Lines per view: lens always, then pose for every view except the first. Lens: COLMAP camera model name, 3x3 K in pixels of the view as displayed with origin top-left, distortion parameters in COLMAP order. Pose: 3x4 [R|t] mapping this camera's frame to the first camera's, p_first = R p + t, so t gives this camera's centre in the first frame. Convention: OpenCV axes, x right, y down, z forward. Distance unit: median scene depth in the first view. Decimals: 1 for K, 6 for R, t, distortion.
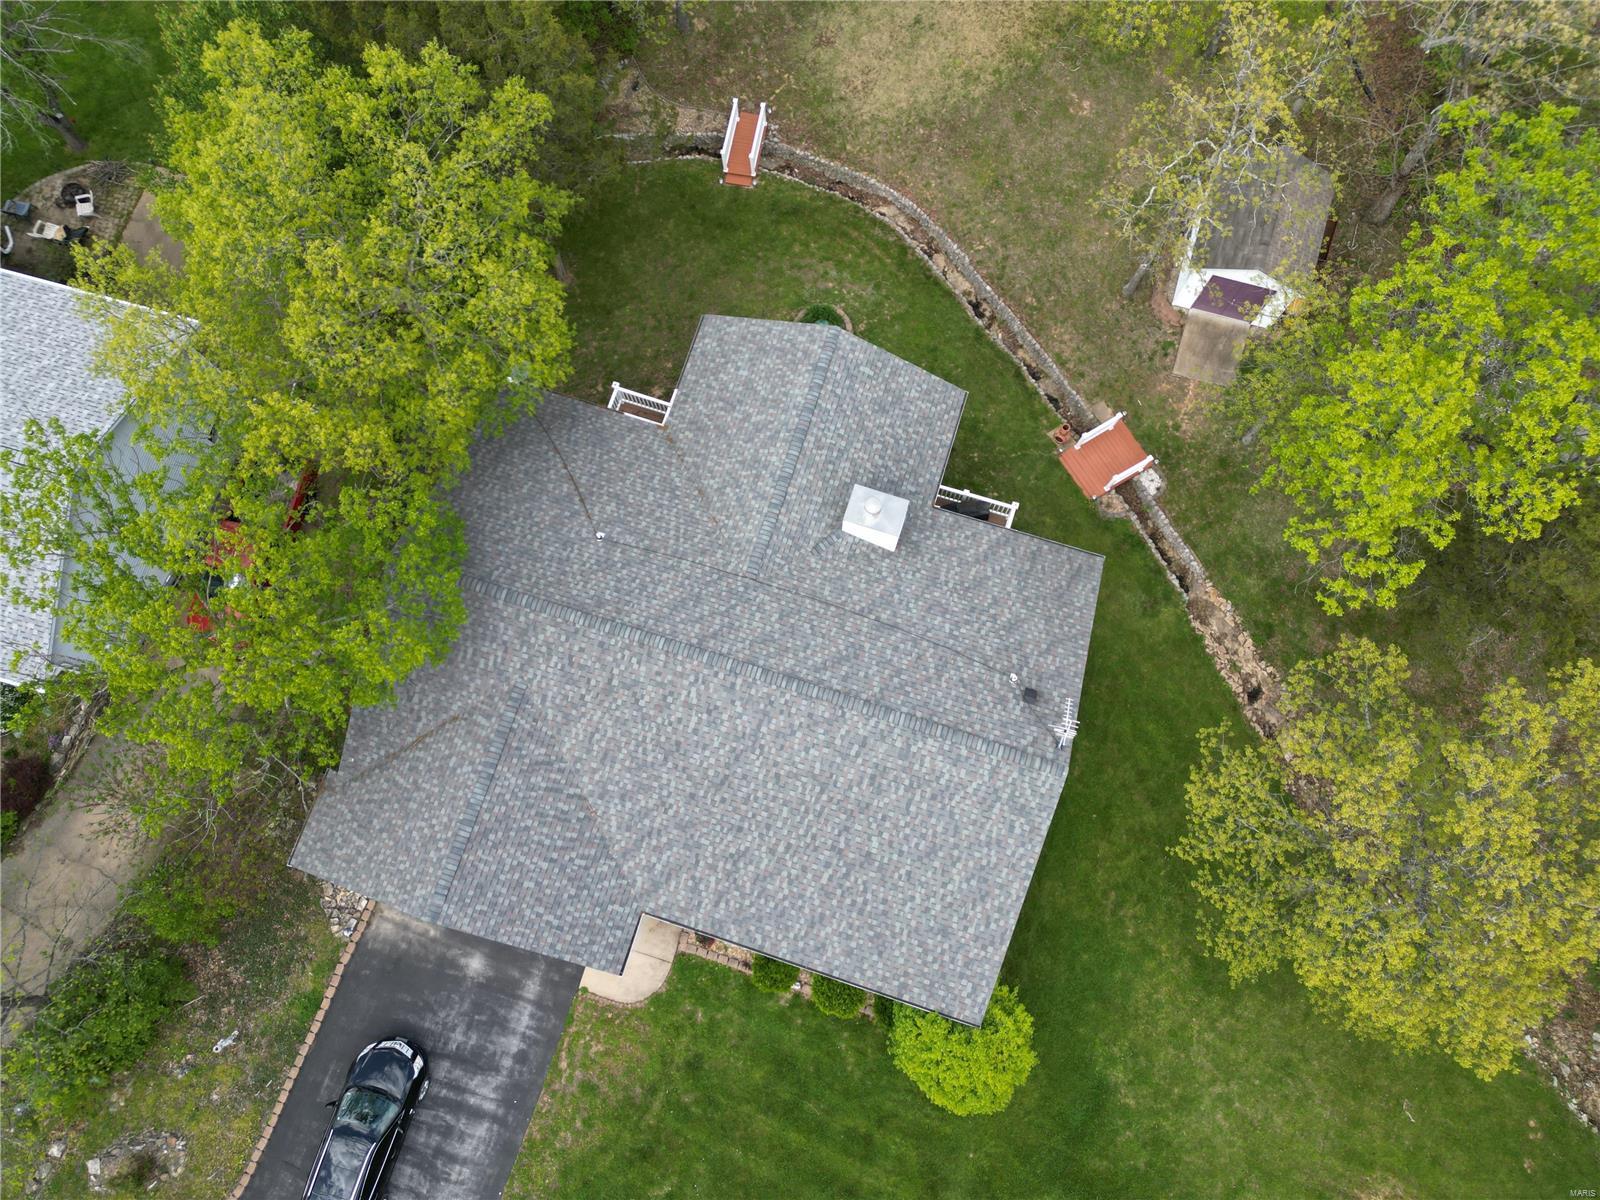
lens RADIAL K [[1115.5, 0, 797.6], [0, 1115.5, 599.0], [0, 0, 1]] dist [0.081893, -0.070010]
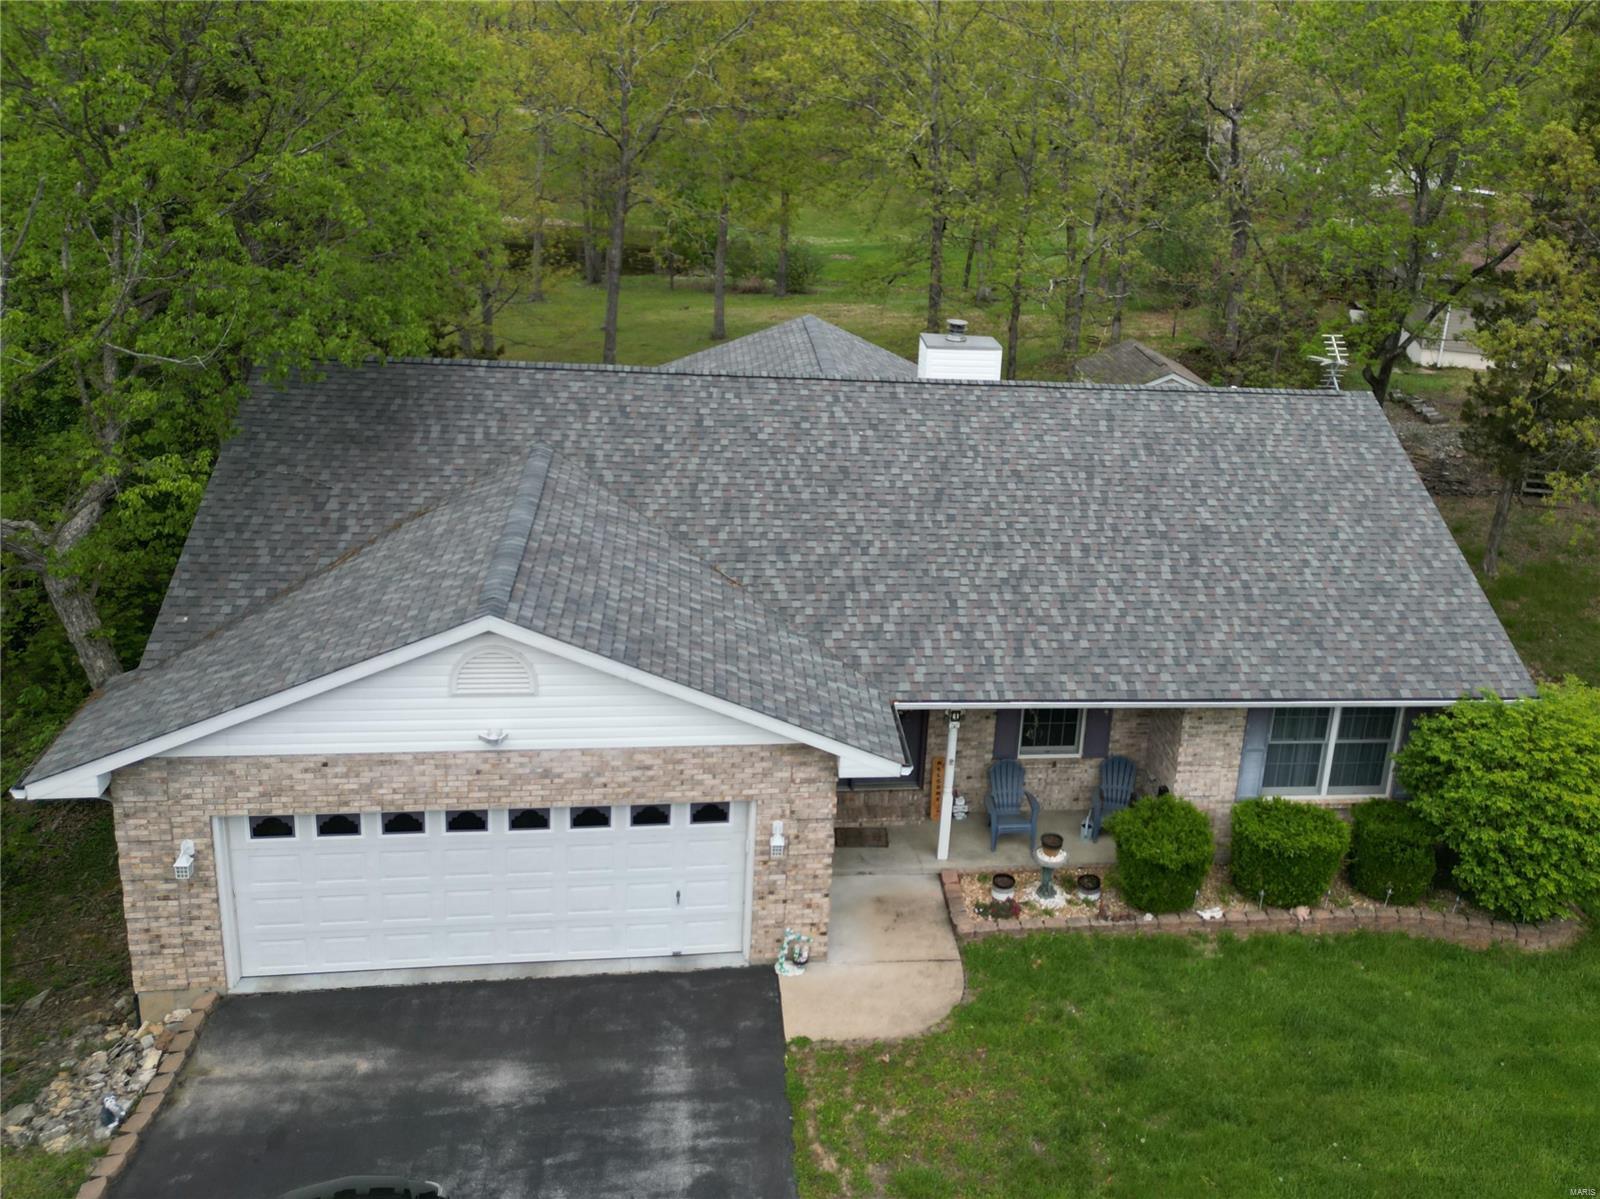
lens RADIAL K [[1441.0, 0, 983.0], [0, 1441.0, 513.3], [0, 0, 1]] dist [0.109732, -0.111834]
pose [[0.876286, -0.078215, 0.475401, -0.393439], [0.440735, 0.528721, -0.725401, 0.704278], [-0.194618, 0.845184, 0.497783, 0.604130]]
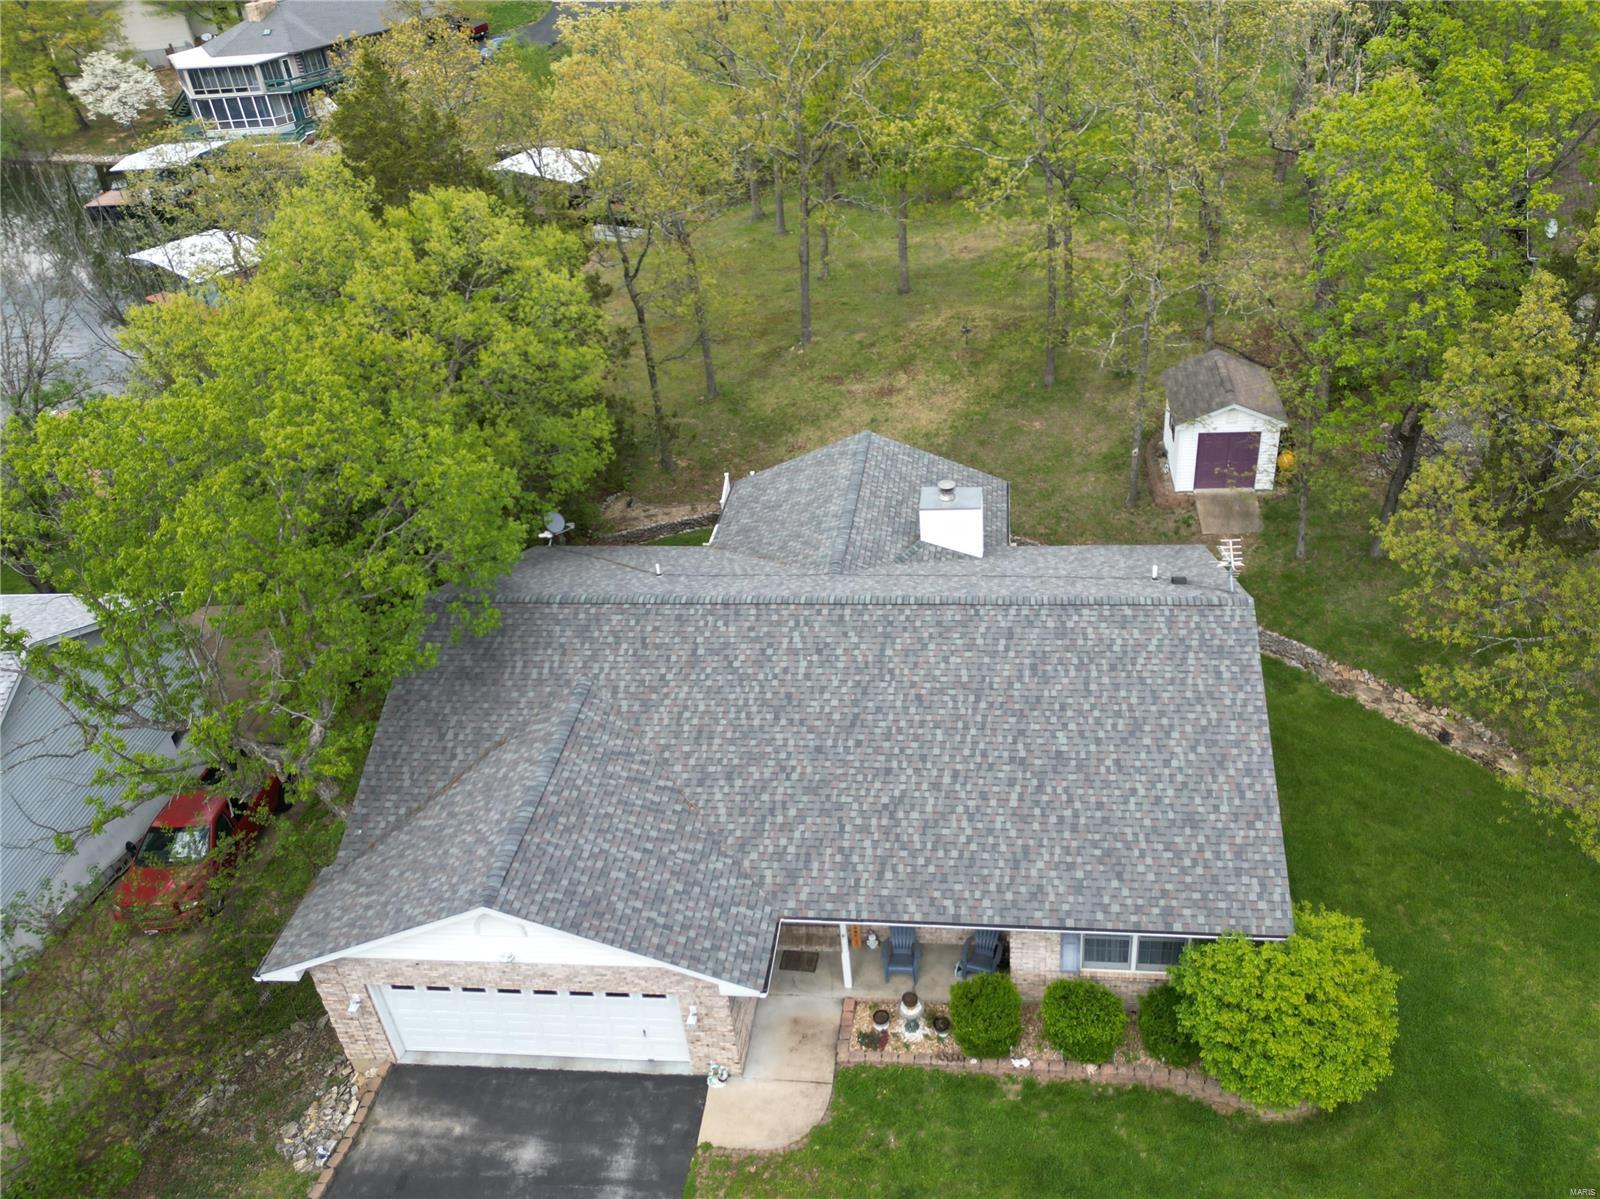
lens RADIAL K [[1257.8, 0, 869.1], [0, 1257.8, 596.7], [0, 0, 1]] dist [0.097420, -0.096971]
pose [[0.975752, -0.161032, 0.148244, -0.167326], [0.218870, 0.711868, -0.667338, 0.671097], [0.001932, 0.683603, 0.729851, 0.282526]]
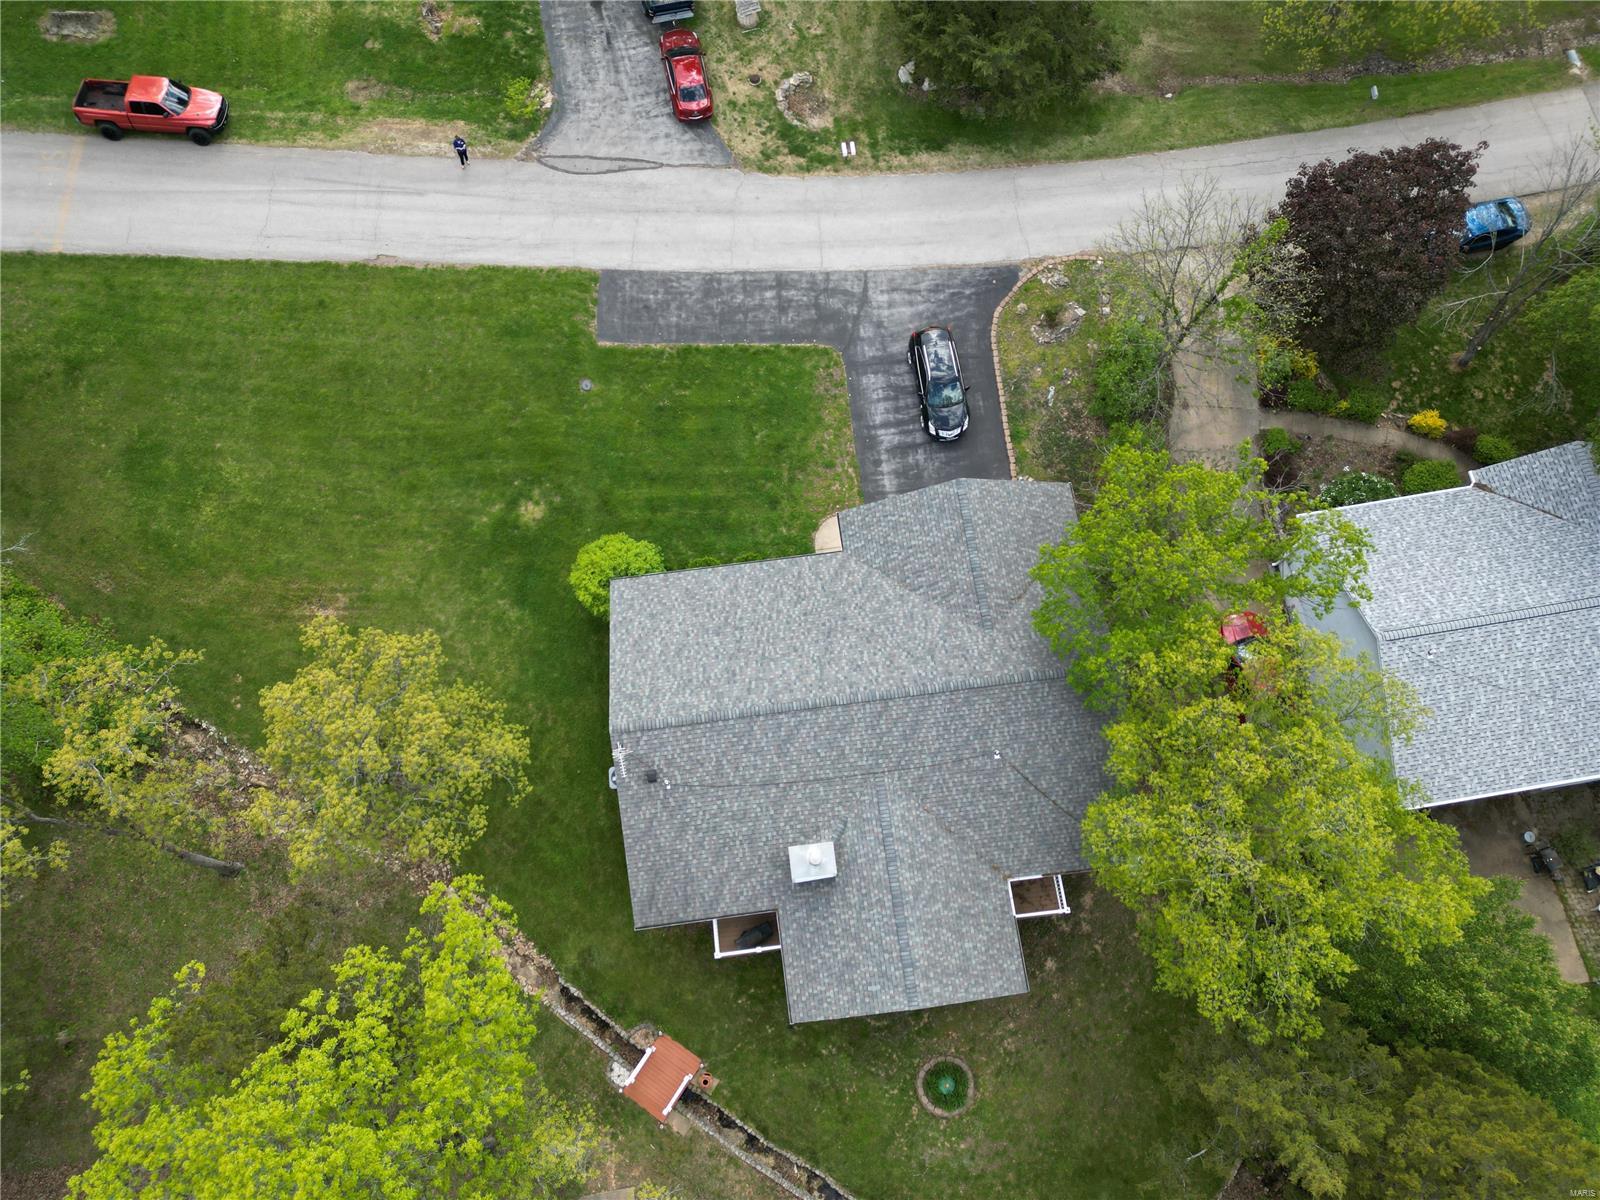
lens RADIAL K [[1115.5, 0, 792.9], [0, 1115.5, 598.1], [0, 0, 1]] dist [0.081893, -0.070010]
pose [[-0.906607, 0.407489, -0.109618, 0.109134], [-0.404266, -0.764276, 0.502444, -0.482311], [0.120962, 0.499835, 0.857633, -0.243893]]
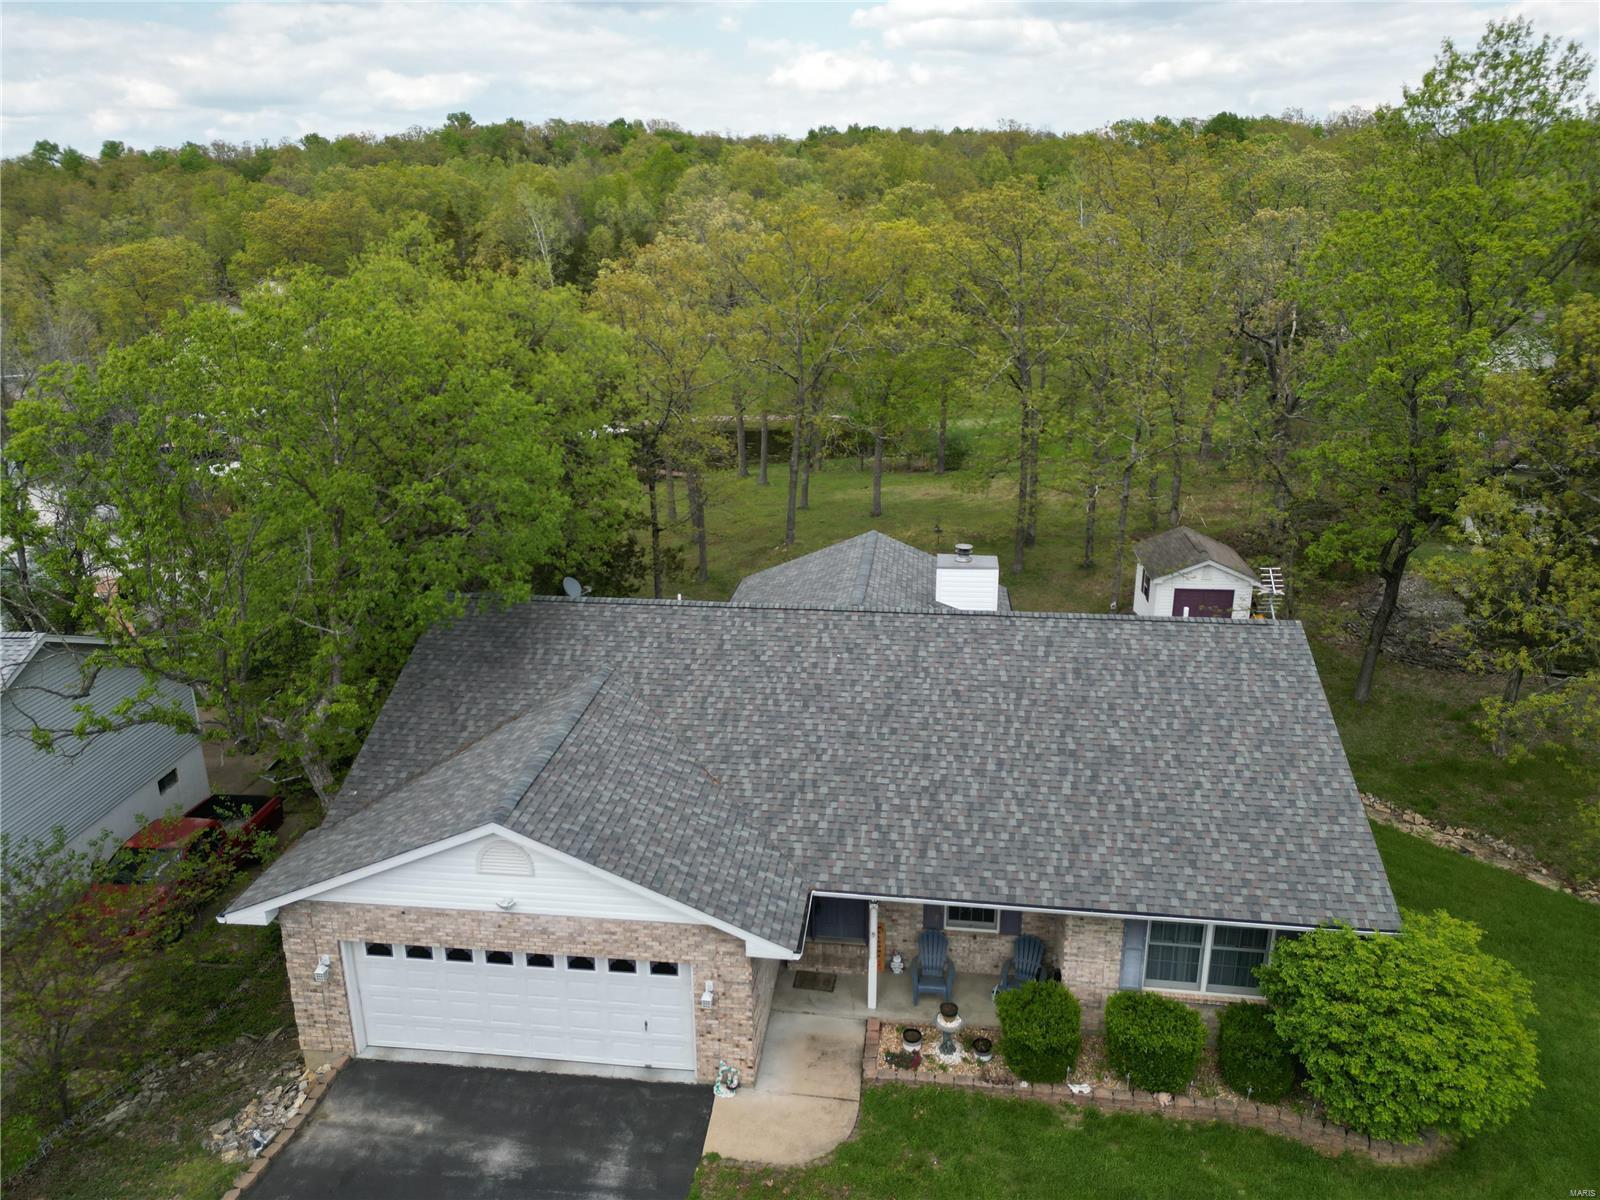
lens RADIAL K [[1115.5, 0, 798.2], [0, 1115.5, 599.8], [0, 0, 1]] dist [0.081893, -0.070010]
pose [[0.982144, -0.059693, 0.178408, -0.245583], [0.182832, 0.526328, -0.830393, 0.707795], [-0.044332, 0.848184, 0.527843, 0.526766]]
